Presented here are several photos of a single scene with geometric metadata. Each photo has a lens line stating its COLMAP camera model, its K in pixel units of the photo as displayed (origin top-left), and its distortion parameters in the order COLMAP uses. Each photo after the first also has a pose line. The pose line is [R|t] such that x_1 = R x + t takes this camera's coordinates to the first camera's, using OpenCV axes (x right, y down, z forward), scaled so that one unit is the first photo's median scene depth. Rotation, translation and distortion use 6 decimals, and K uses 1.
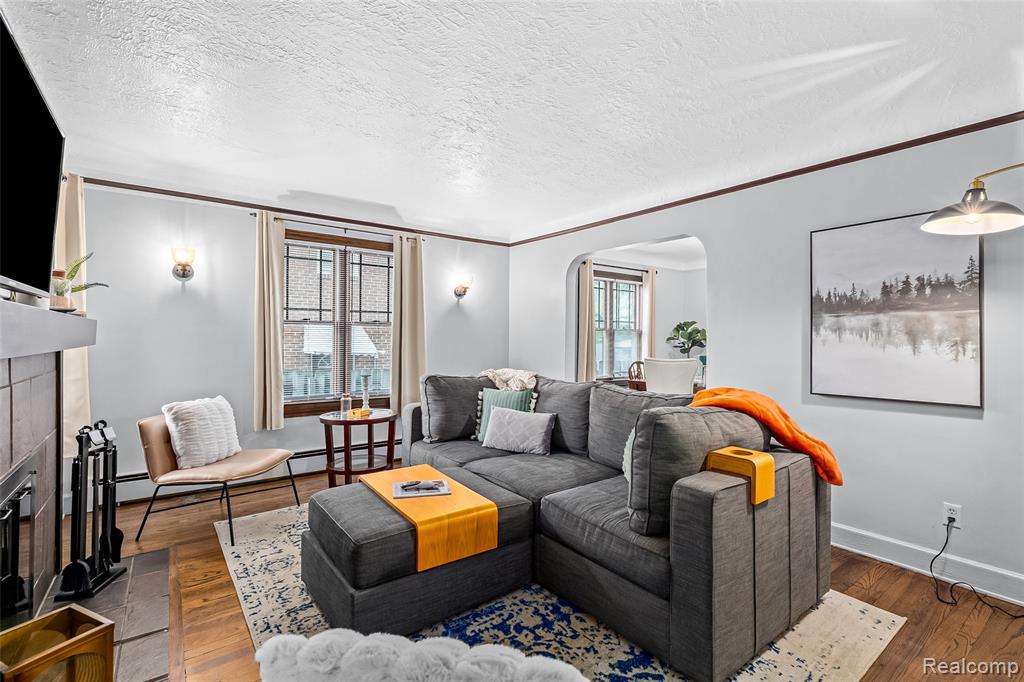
lens RADIAL K [[469.2, 0, 513.9], [0, 469.2, 336.5], [0, 0, 1]] dist [0.004948, 0.000002]
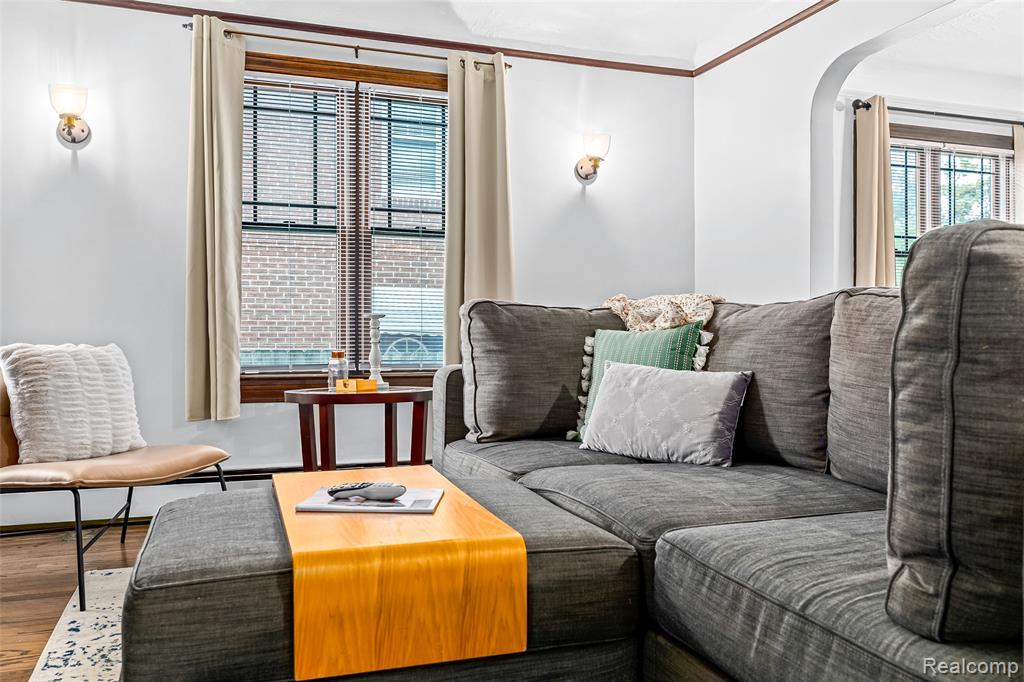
lens RADIAL K [[819.1, 0, 511.1], [0, 819.1, 336.0], [0, 0, 1]] dist [-0.002728, 0.011920]
pose [[0.954503, -0.010916, -0.298002, 0.106591], [0.009756, 0.999938, -0.005382, 0.138034], [0.298042, 0.002230, 0.954550, 0.253934]]
